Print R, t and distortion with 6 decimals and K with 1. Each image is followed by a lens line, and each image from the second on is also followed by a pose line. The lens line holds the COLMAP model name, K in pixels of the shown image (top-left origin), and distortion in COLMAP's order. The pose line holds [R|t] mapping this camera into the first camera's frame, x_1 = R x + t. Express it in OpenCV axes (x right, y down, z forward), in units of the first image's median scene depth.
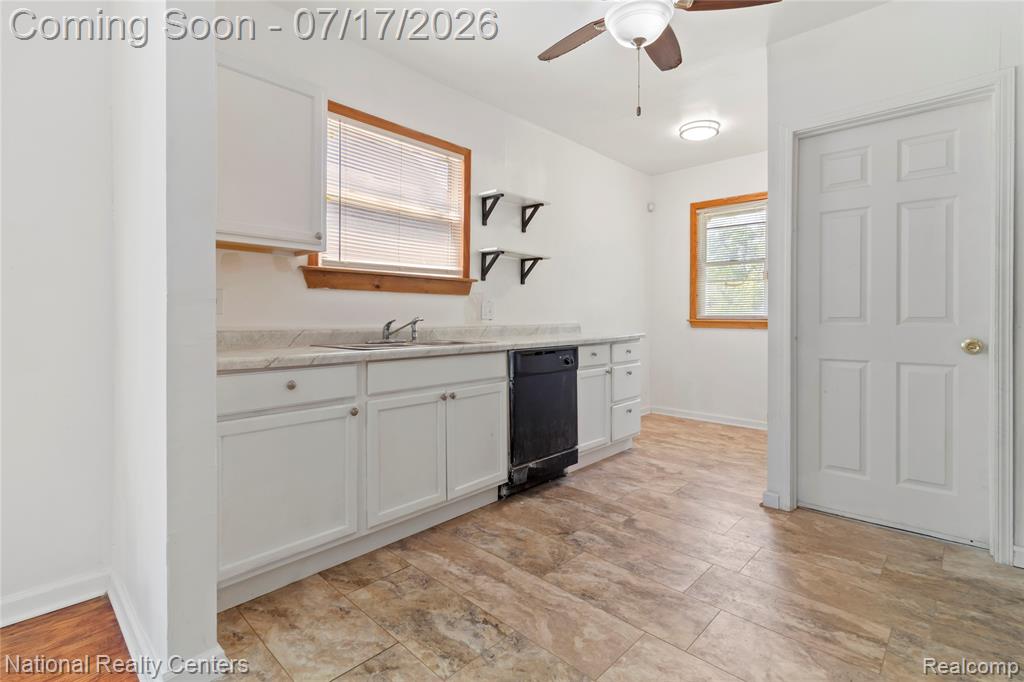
lens RADIAL K [[476.0, 0, 508.3], [0, 476.0, 320.7], [0, 0, 1]] dist [0.000140, -0.000445]
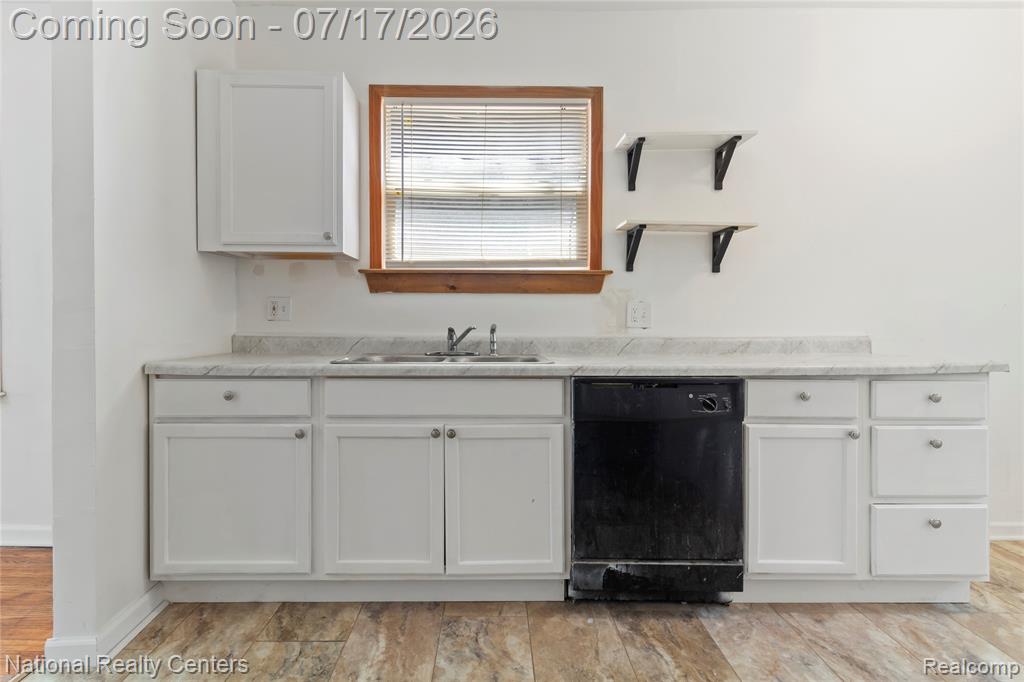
lens RADIAL K [[491.7, 0, 496.4], [0, 491.7, 324.6], [0, 0, 1]] dist [-0.000142, 0.000315]
pose [[0.689947, 0.007779, -0.723818, 0.407114], [-0.008227, 0.999962, 0.002905, -0.009458], [0.723813, 0.003951, 0.689985, 0.457977]]
